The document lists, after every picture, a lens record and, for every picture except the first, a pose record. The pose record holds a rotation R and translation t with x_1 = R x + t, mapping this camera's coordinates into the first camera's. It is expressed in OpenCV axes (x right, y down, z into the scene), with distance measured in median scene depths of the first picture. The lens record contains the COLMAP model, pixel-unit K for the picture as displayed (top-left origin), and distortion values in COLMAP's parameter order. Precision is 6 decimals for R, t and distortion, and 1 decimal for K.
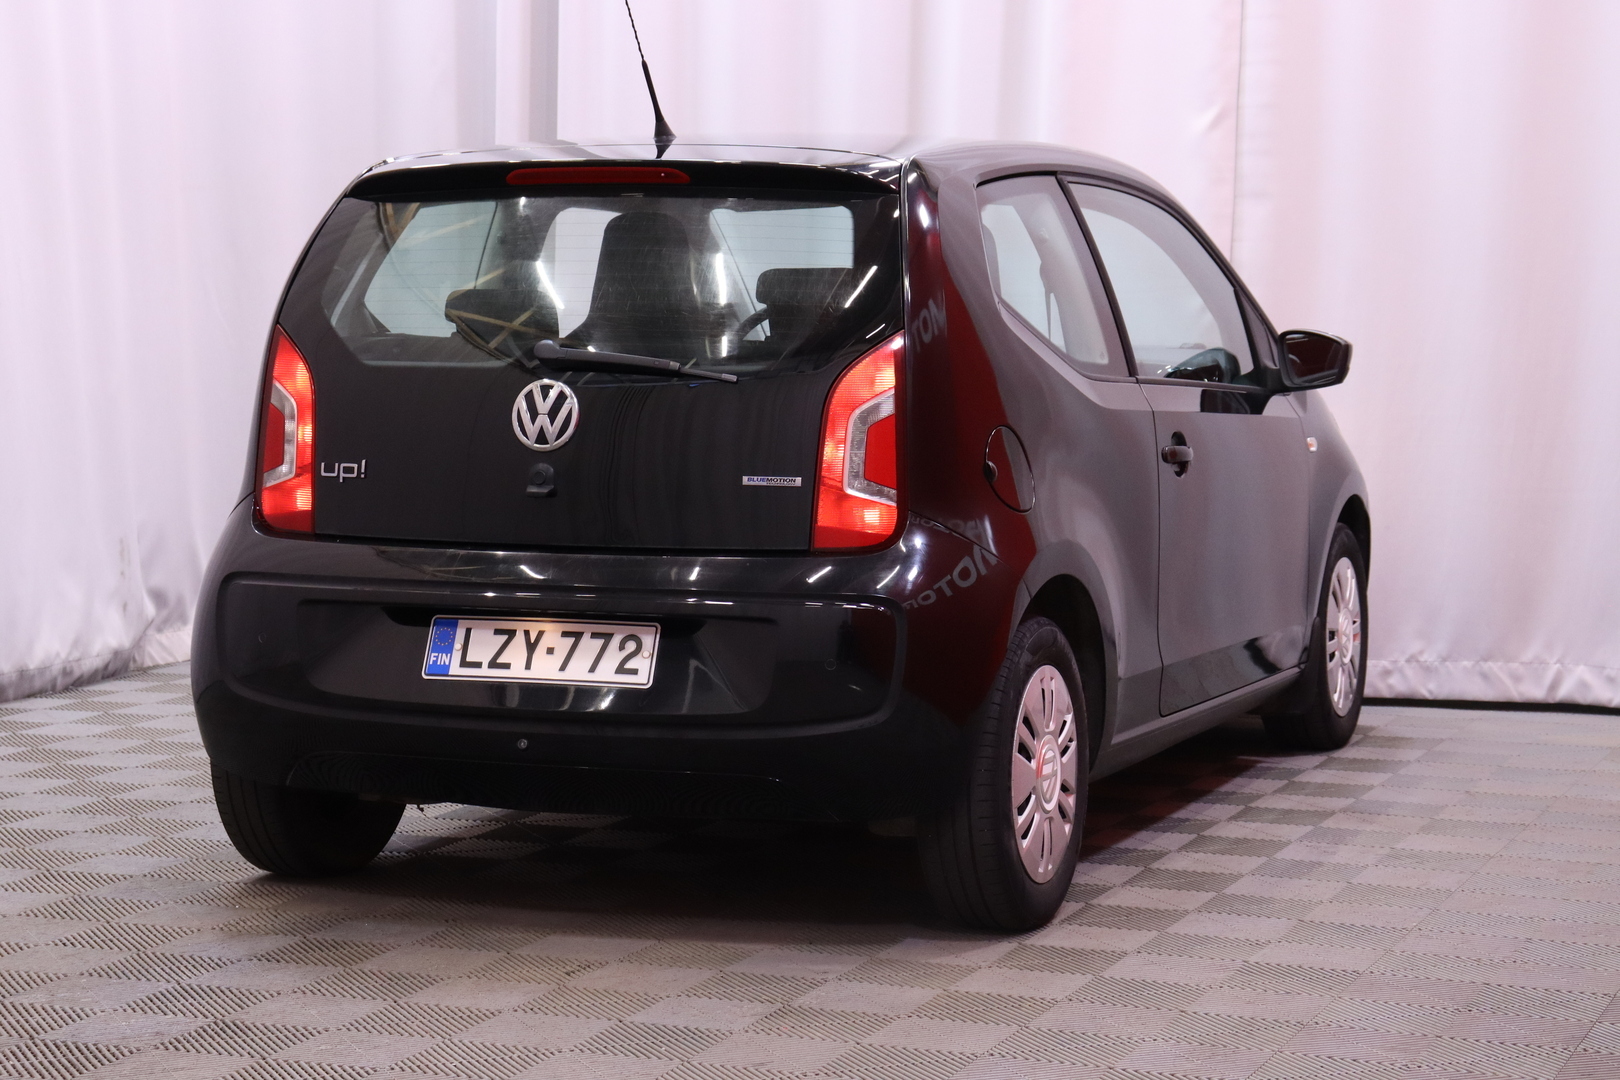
lens RADIAL K [[3497.9, 0, 810.0], [0, 3497.9, 540.0], [0, 0, 1]] dist [0.108292, 0.103568]
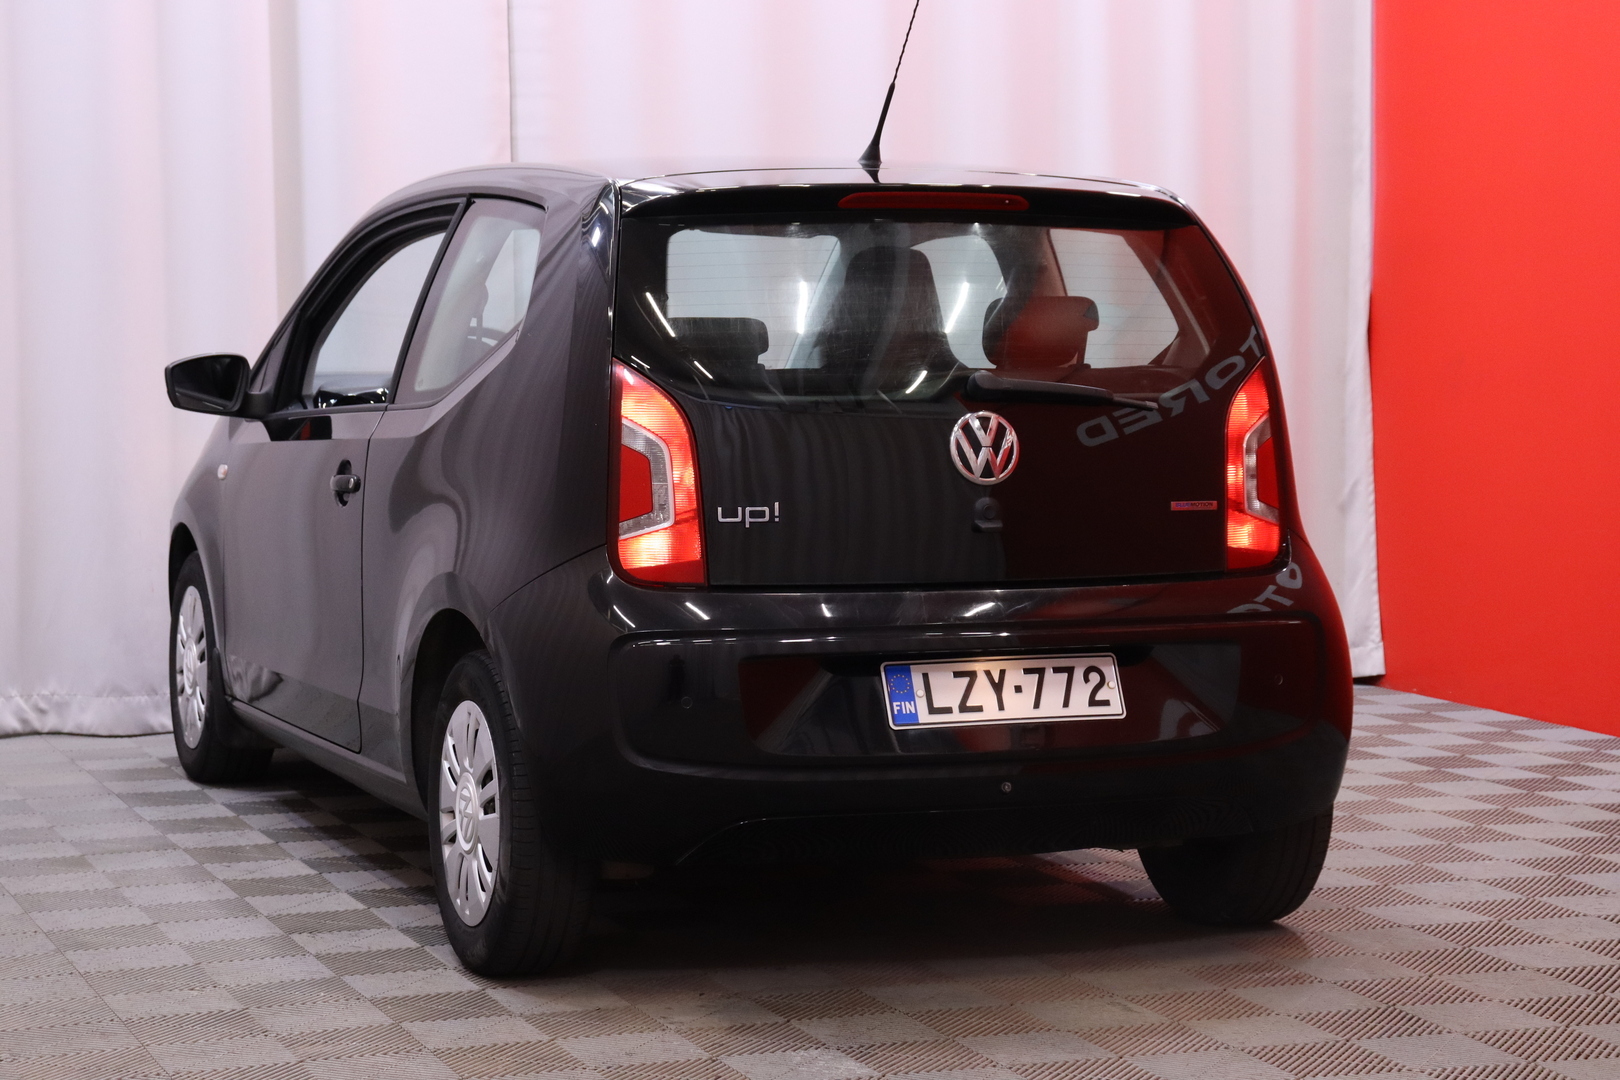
lens RADIAL K [[3497.9, 0, 810.0], [0, 3497.9, 540.0], [0, 0, 1]] dist [0.108292, 0.103568]
pose [[0.708913, -0.043532, 0.703951, -0.793846], [0.049963, 0.998686, 0.011442, -0.023666], [-0.703524, 0.027060, 0.710156, 0.346551]]
